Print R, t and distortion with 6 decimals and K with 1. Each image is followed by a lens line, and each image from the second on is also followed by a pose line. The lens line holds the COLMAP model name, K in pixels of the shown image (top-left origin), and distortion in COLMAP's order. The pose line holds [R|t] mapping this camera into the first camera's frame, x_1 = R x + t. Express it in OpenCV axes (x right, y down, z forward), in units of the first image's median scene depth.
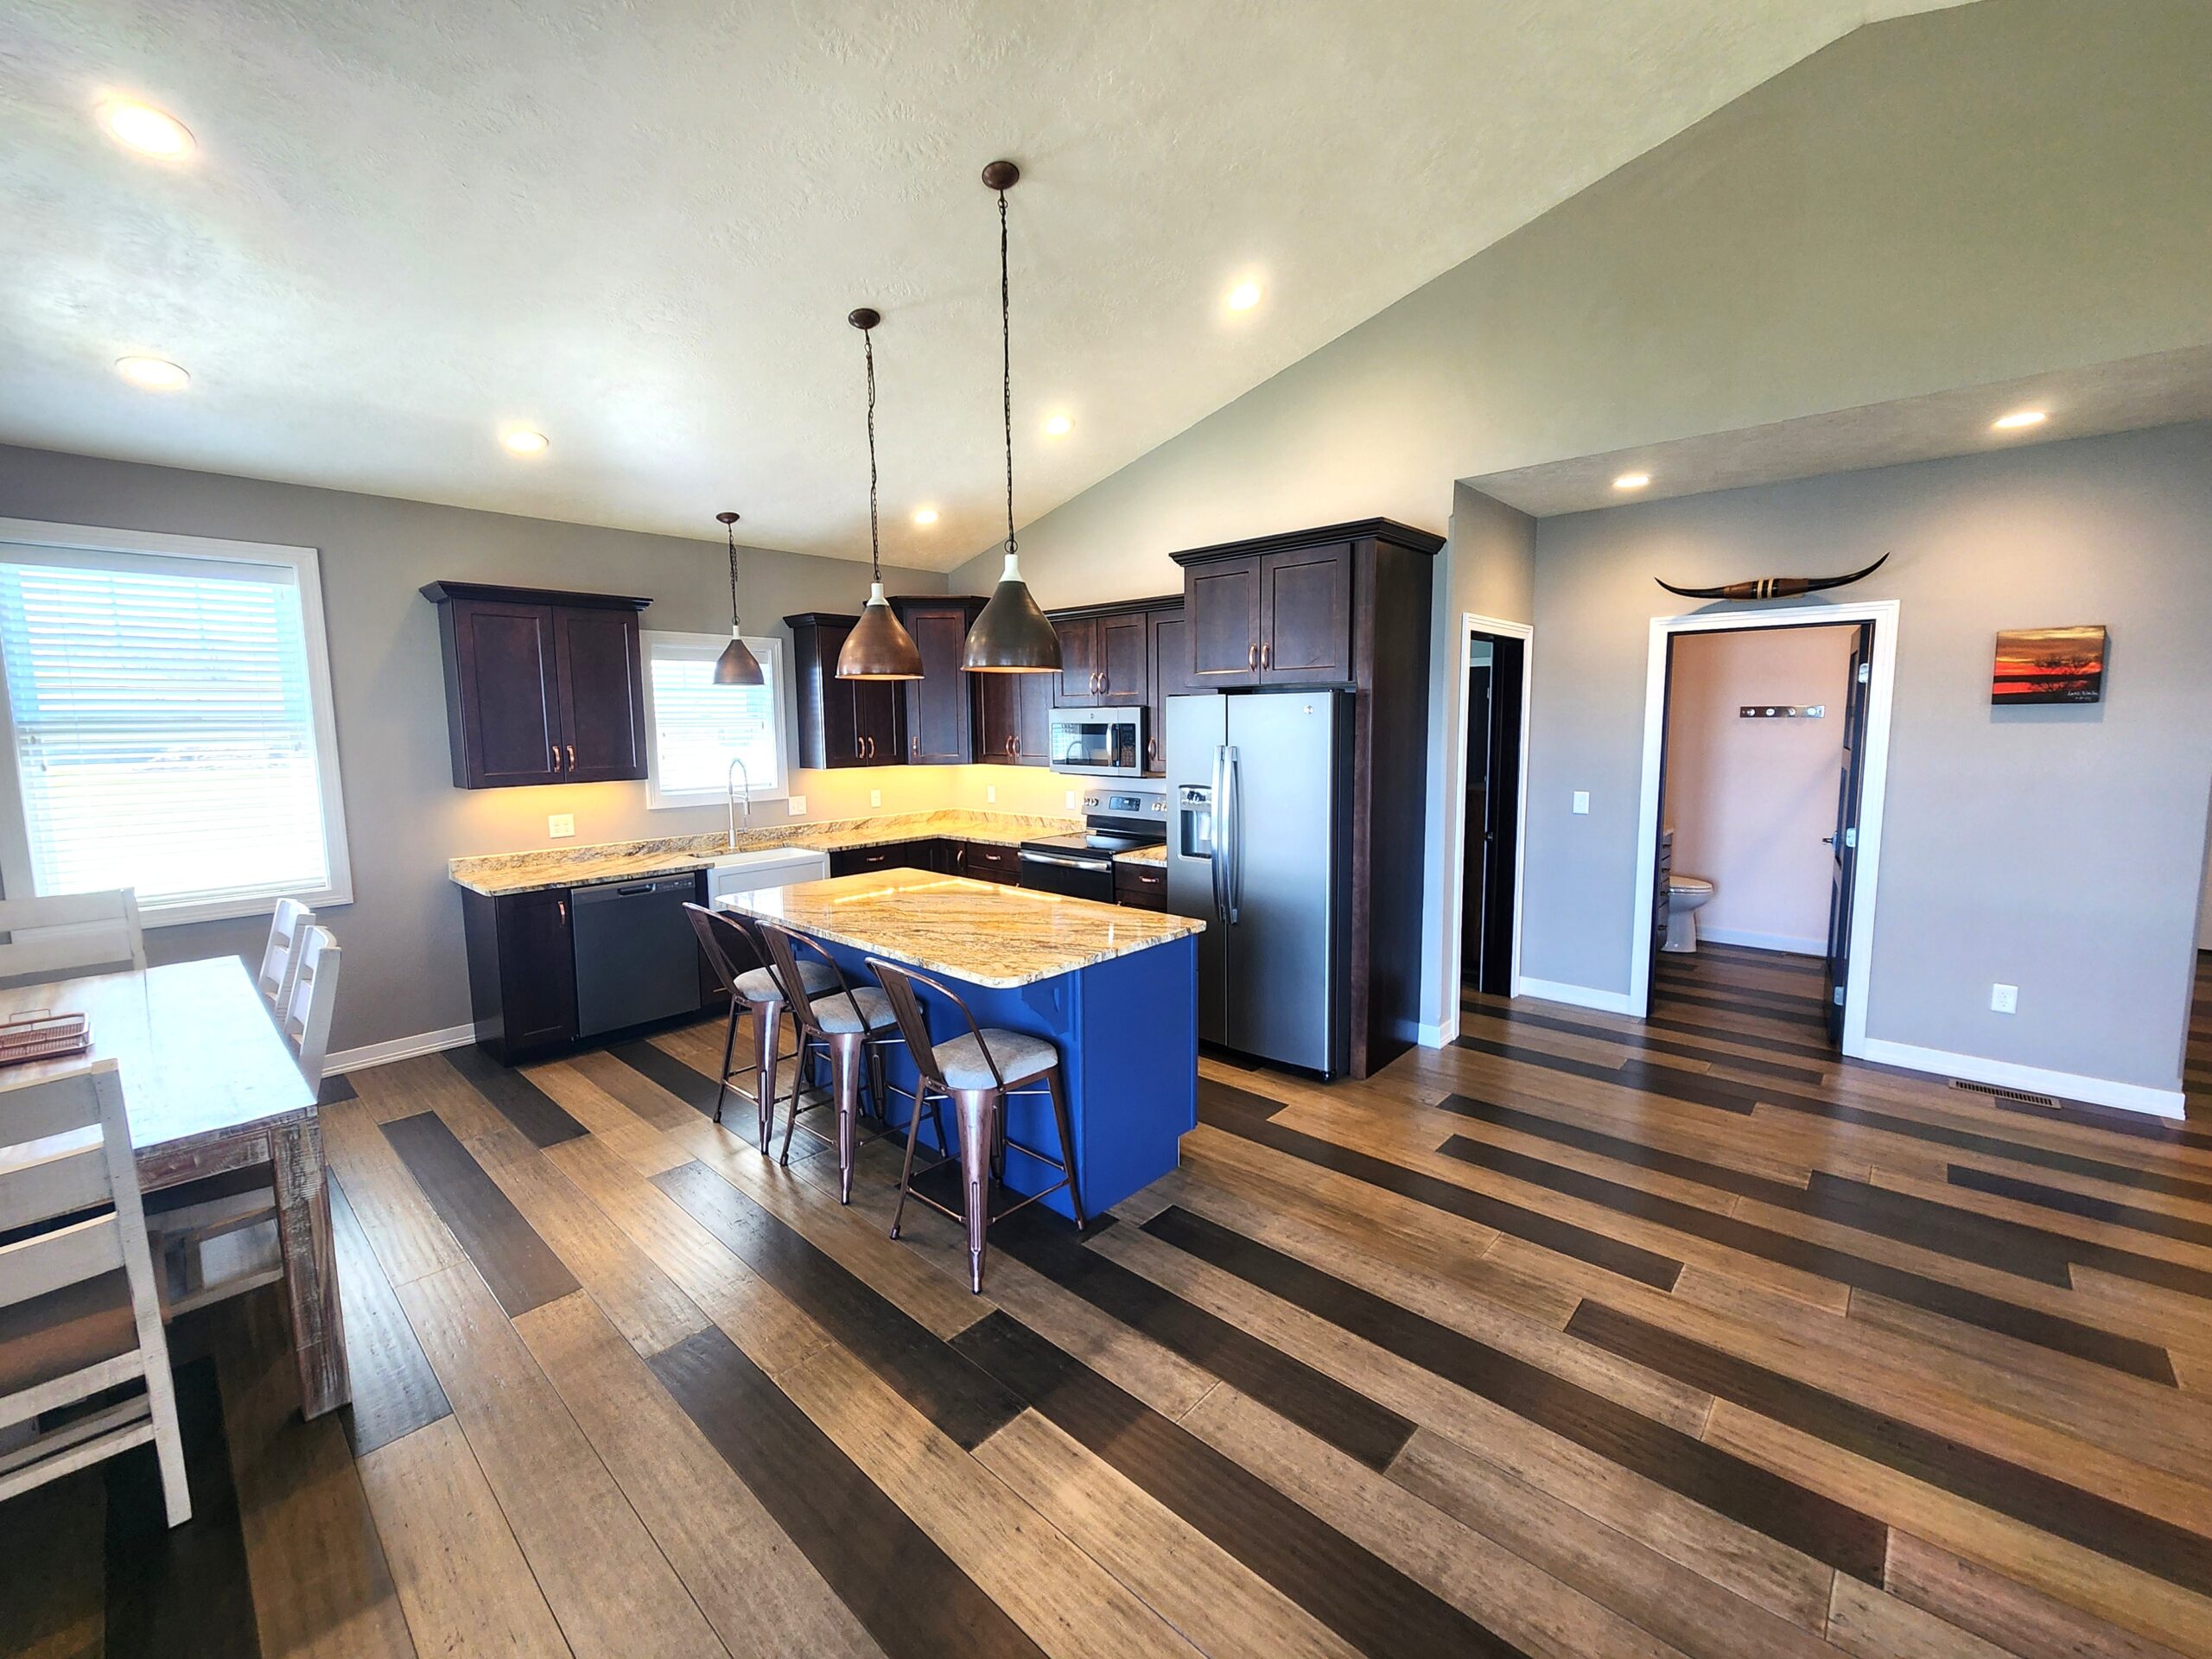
lens RADIAL K [[901.2, 0, 1101.5], [0, 901.2, 797.2], [0, 0, 1]] dist [0.010987, -0.000696]
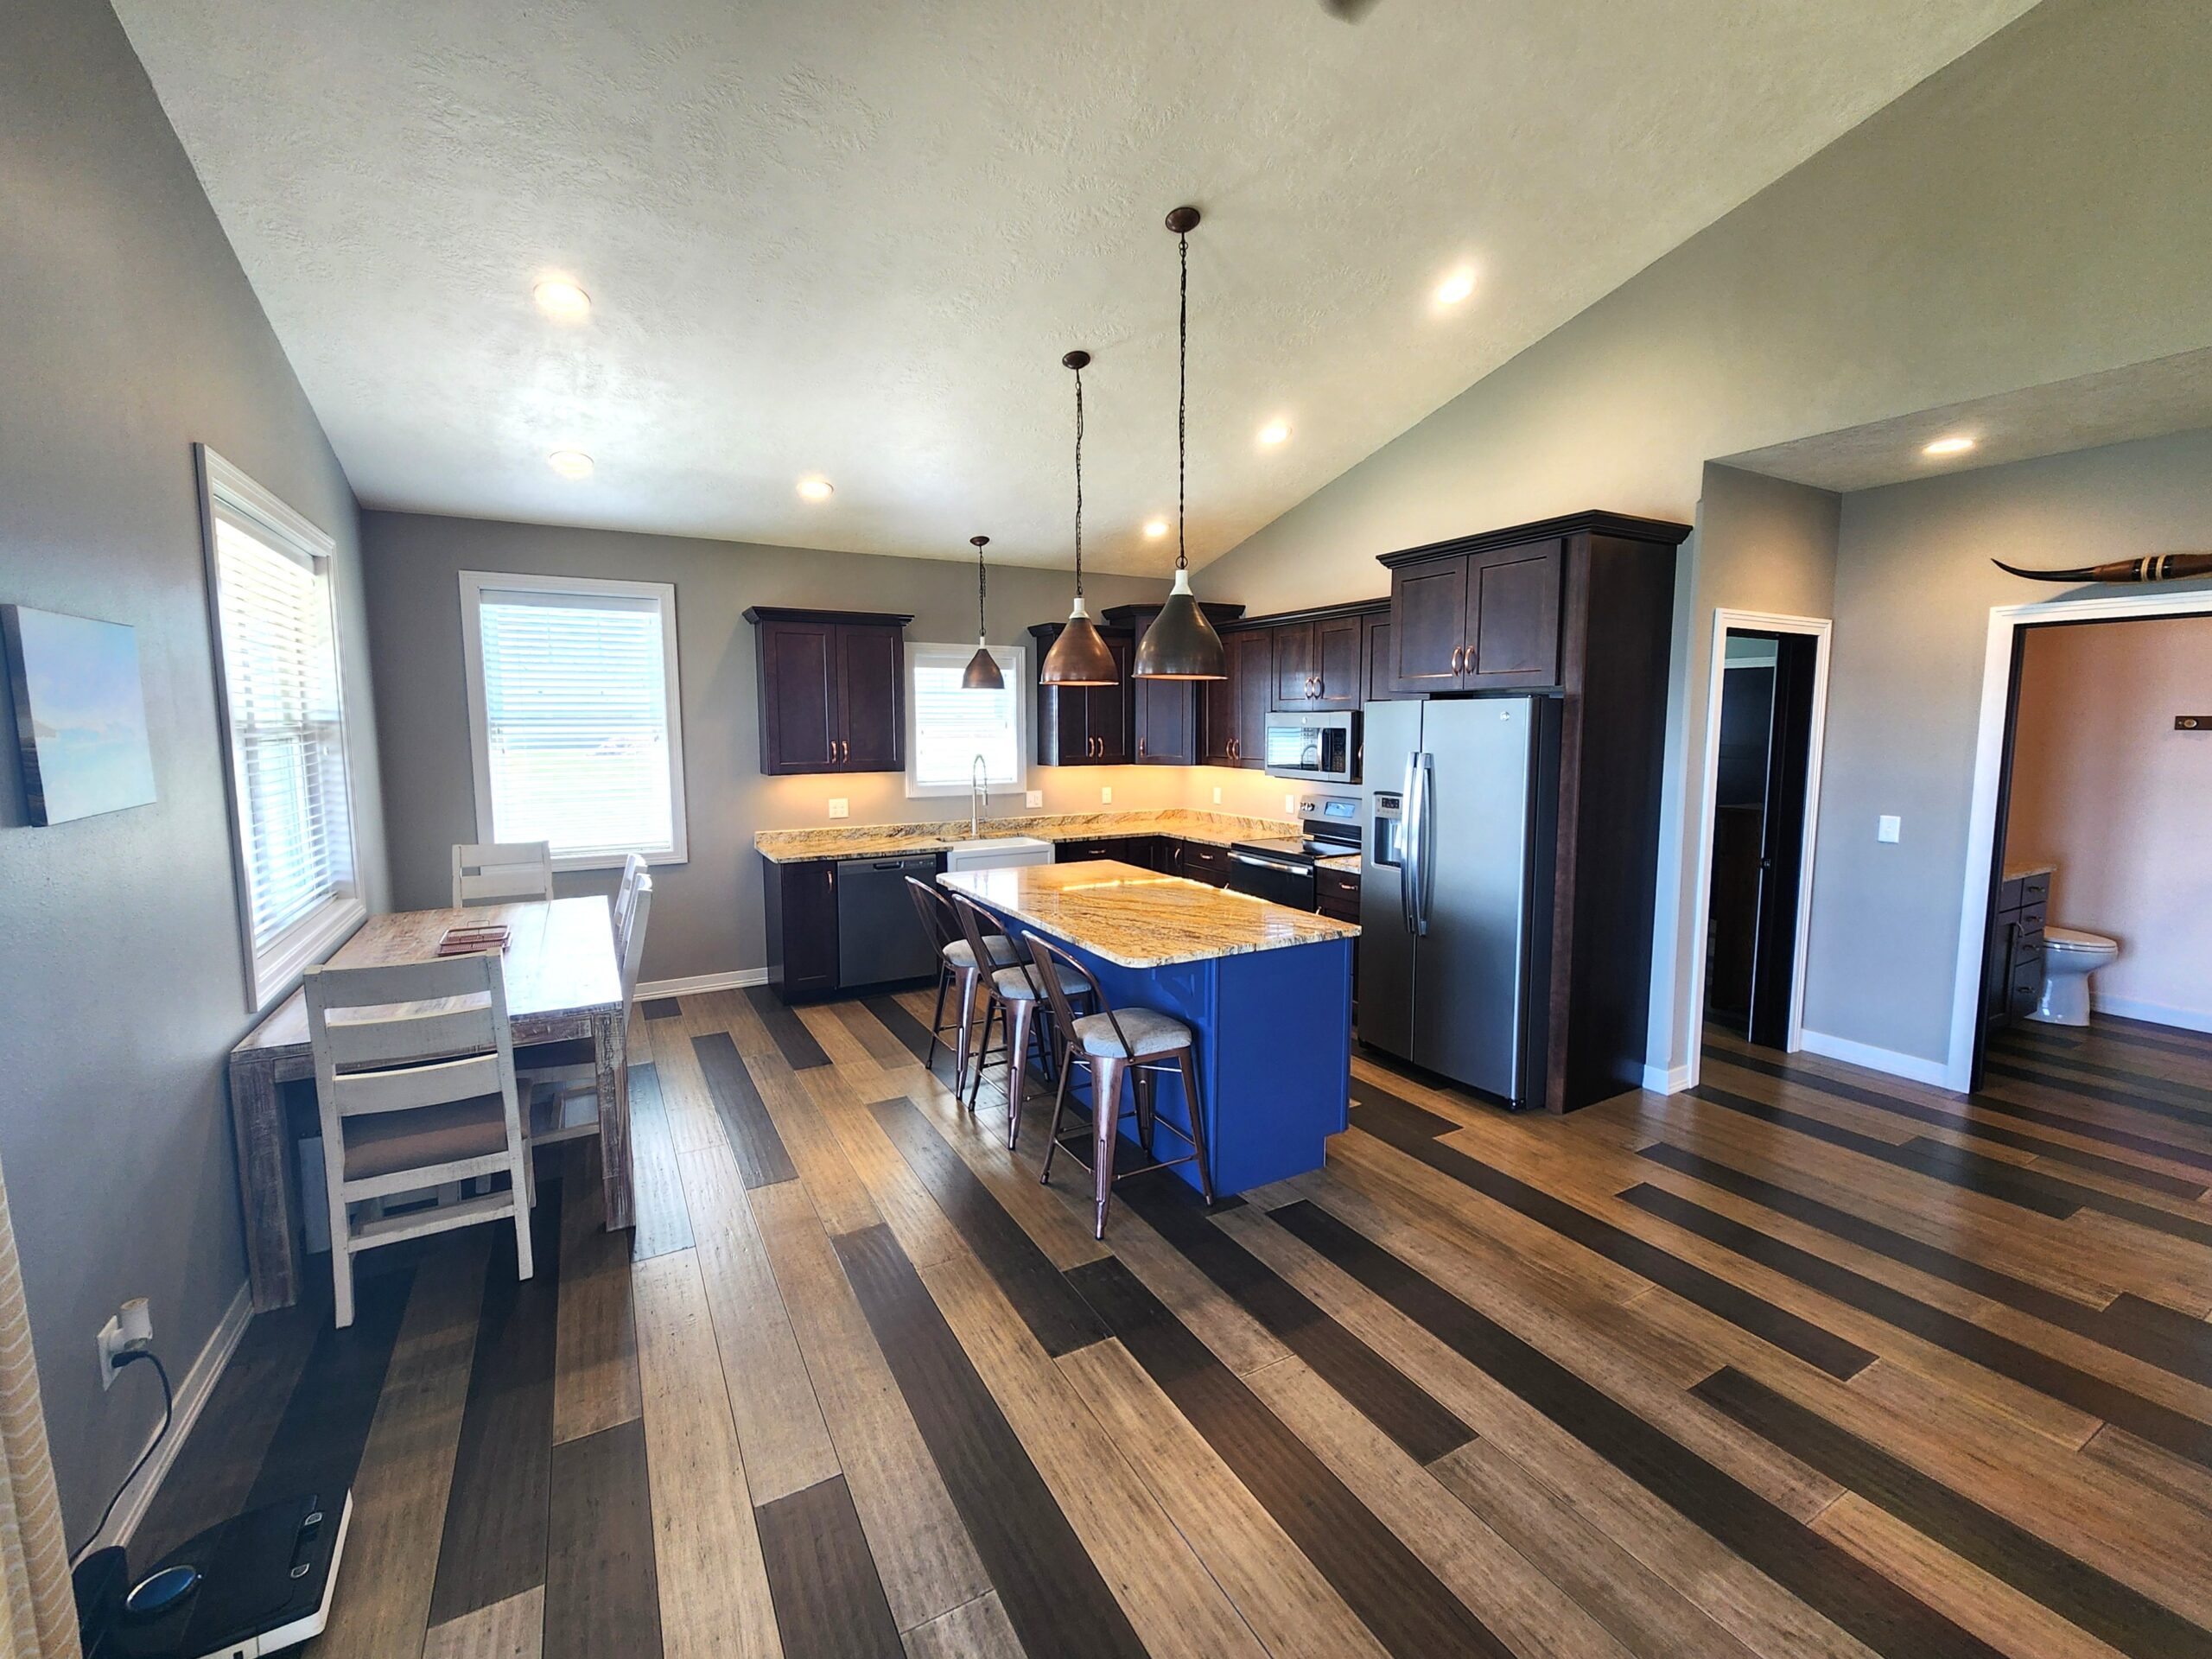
lens RADIAL K [[910.7, 0, 1091.2], [0, 910.7, 791.6], [0, 0, 1]] dist [0.019941, -0.006175]
pose [[0.952060, 0.033806, -0.304038, 0.107723], [-0.036501, 0.999329, -0.003184, 0.001472], [0.303726, 0.014129, 0.952655, -0.049845]]
